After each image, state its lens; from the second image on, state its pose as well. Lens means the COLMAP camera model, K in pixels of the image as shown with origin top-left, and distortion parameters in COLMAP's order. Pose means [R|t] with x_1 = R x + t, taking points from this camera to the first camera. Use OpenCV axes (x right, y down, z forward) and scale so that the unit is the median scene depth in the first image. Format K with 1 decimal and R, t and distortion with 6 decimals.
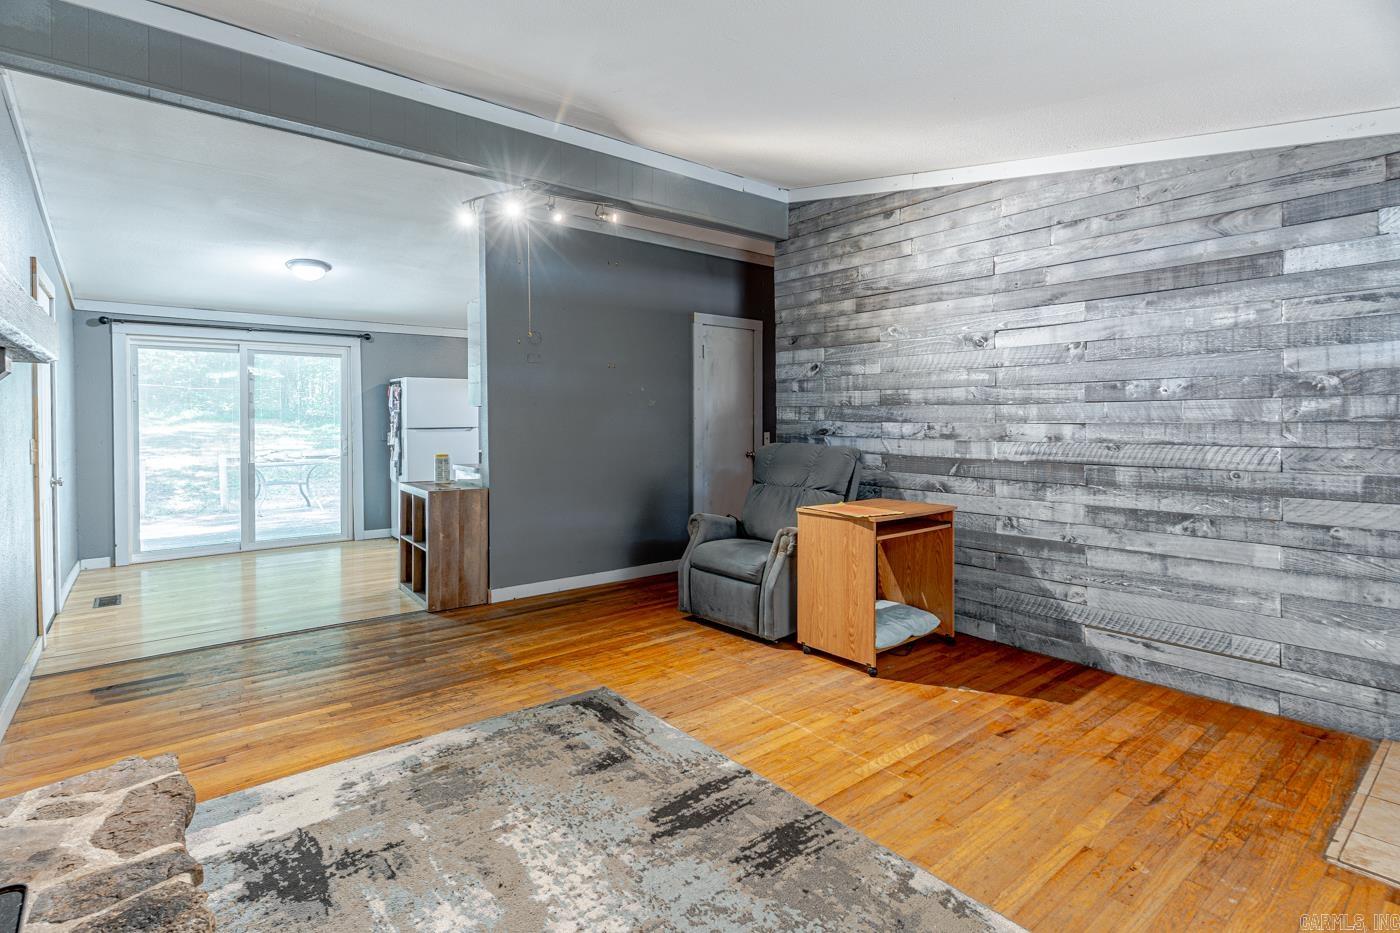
lens RADIAL K [[676.7, 0, 685.7], [0, 676.7, 430.0], [0, 0, 1]] dist [0.001254, 0.000555]
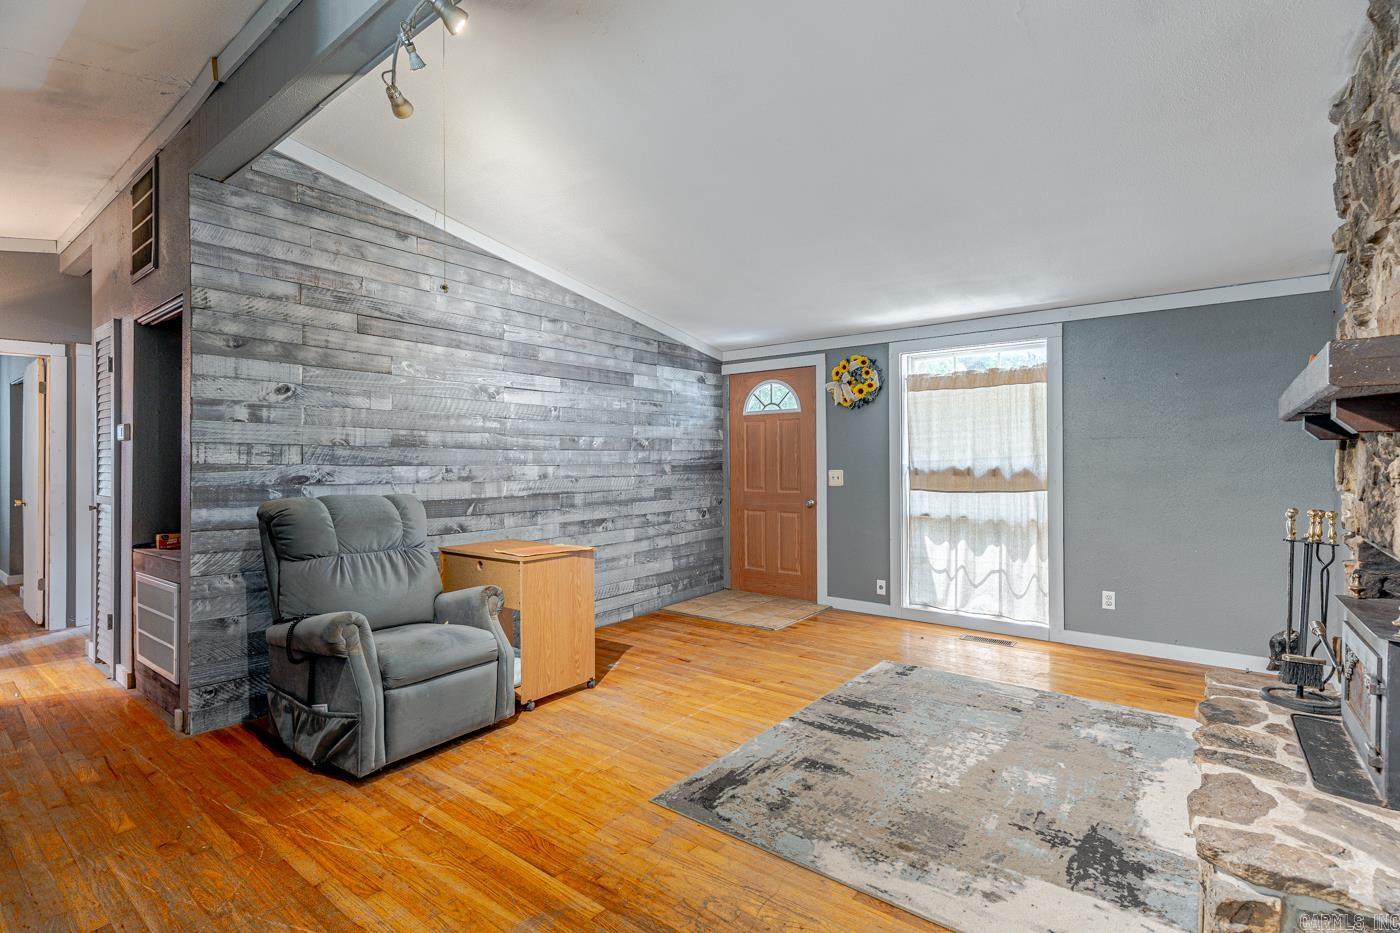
lens RADIAL K [[676.7, 0, 688.4], [0, 676.7, 464.9], [0, 0, 1]] dist [0.001254, 0.000555]
pose [[-0.225912, -0.002008, 0.974146, -0.966749], [0.020596, 0.999764, 0.006837, -0.016095], [-0.973930, 0.021608, -0.225818, 1.215489]]
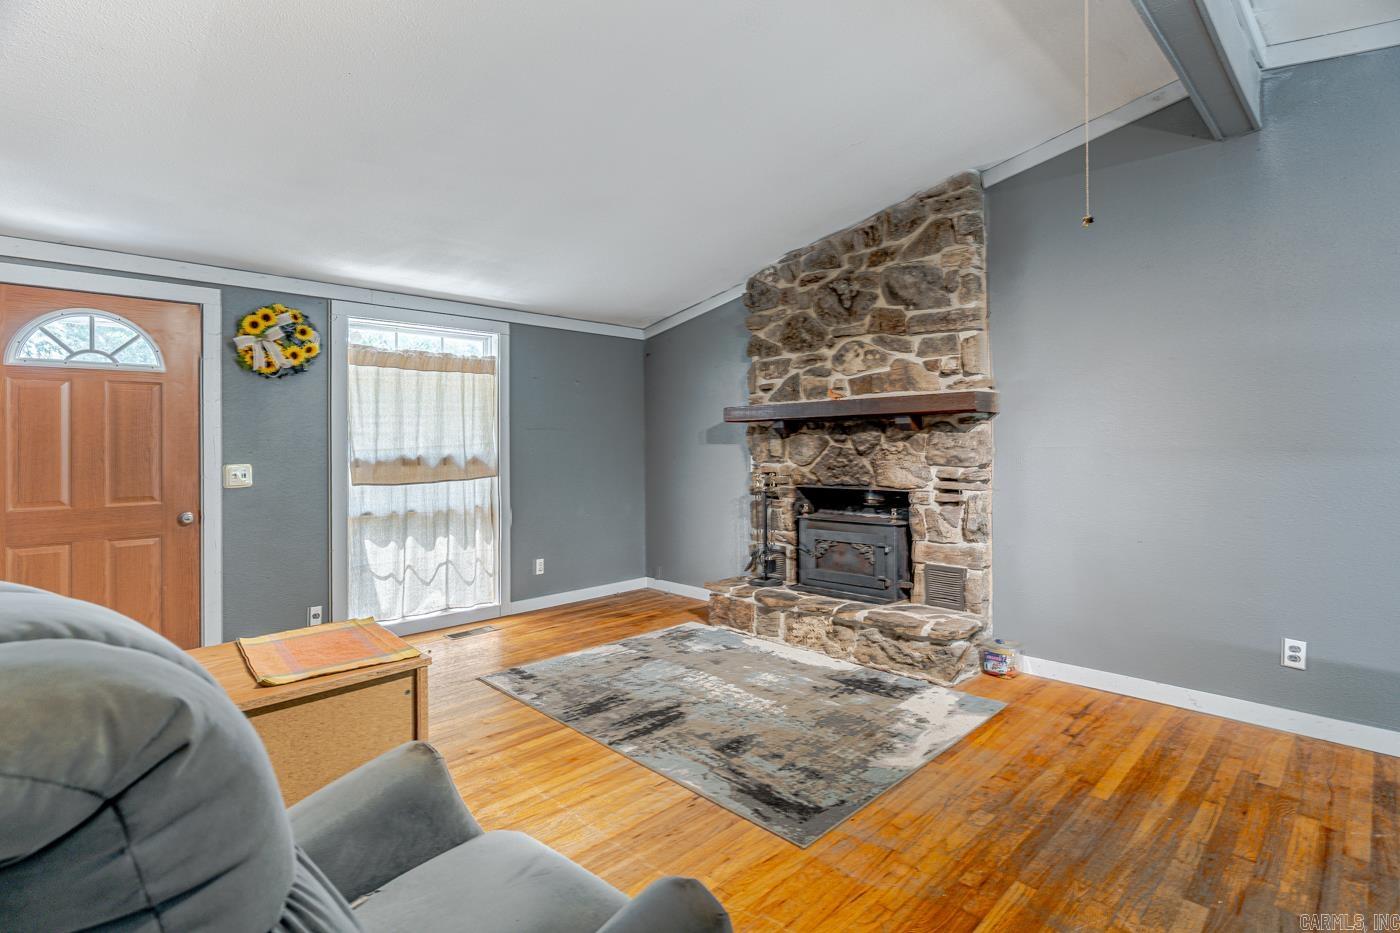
lens RADIAL K [[676.7, 0, 700.6], [0, 676.7, 442.9], [0, 0, 1]] dist [0.001254, 0.000555]
pose [[-0.993439, 0.014268, -0.113473, 0.051514], [0.012968, 0.999842, 0.012185, -0.025241], [0.113629, 0.010633, -0.993466, 1.768435]]
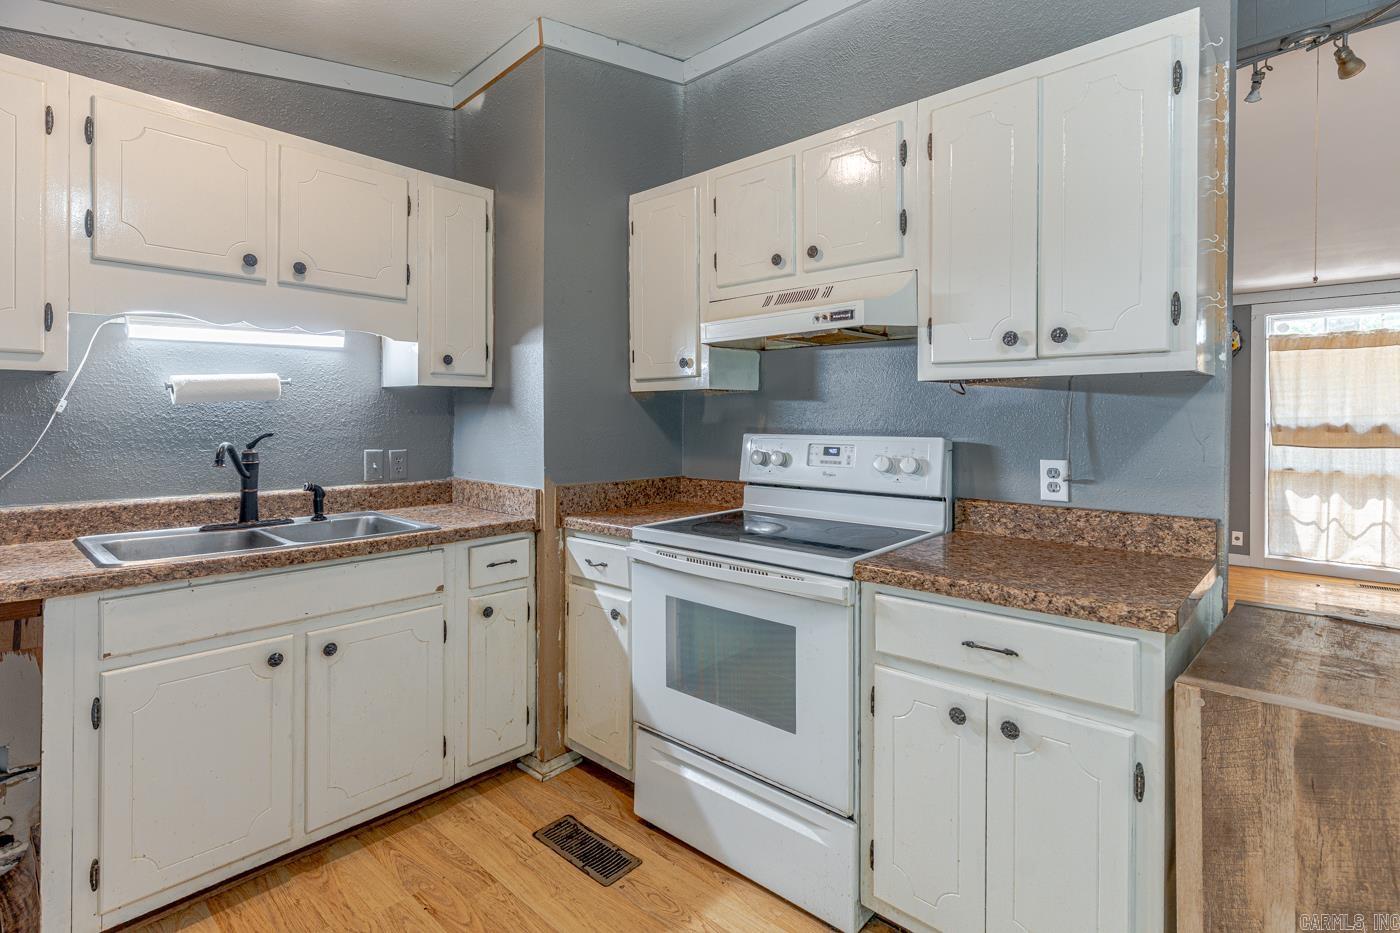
lens RADIAL K [[676.7, 0, 689.0], [0, 676.7, 419.5], [0, 0, 1]] dist [0.001254, 0.000555]
pose [[-0.153566, -0.003430, 0.988132, -0.960817], [0.014914, 0.999872, 0.005788, -0.031623], [-0.988026, 0.015626, -0.153495, 2.112915]]
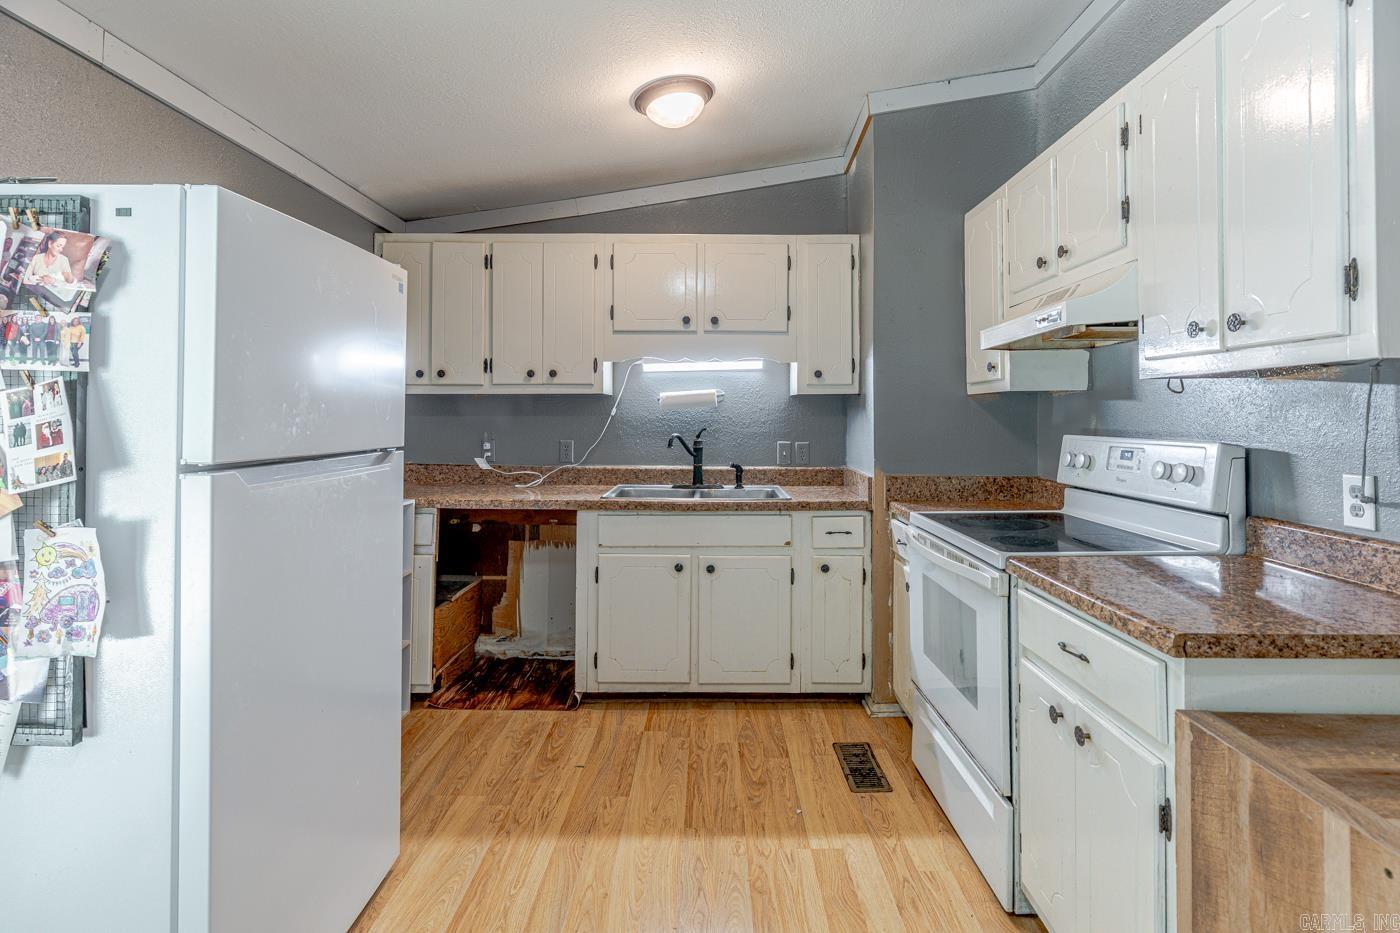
lens RADIAL K [[676.7, 0, 721.5], [0, 676.7, 411.0], [0, 0, 1]] dist [0.001254, 0.000555]
pose [[0.609205, 0.006576, 0.792985, -1.049612], [0.012813, 0.999753, -0.018134, -0.027415], [-0.792909, 0.021207, 0.608971, 1.735545]]
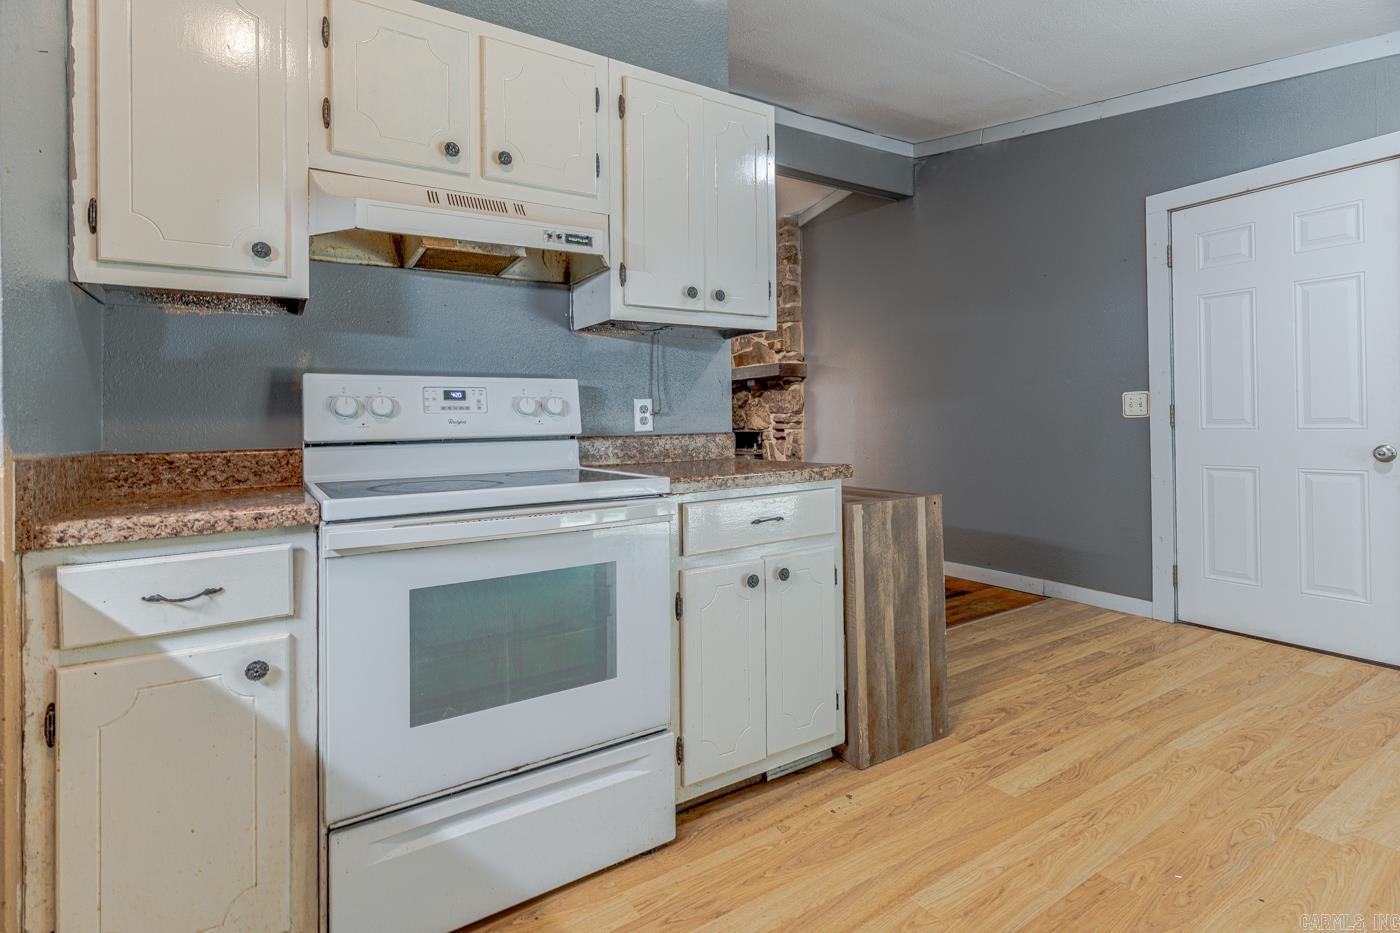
lens RADIAL K [[676.7, 0, 698.2], [0, 676.7, 419.2], [0, 0, 1]] dist [0.001254, 0.000555]
pose [[-0.994347, 0.020475, 0.104188, -0.524515], [0.021514, 0.999729, 0.008857, 0.034606], [-0.103978, 0.011048, -0.994518, 2.466569]]
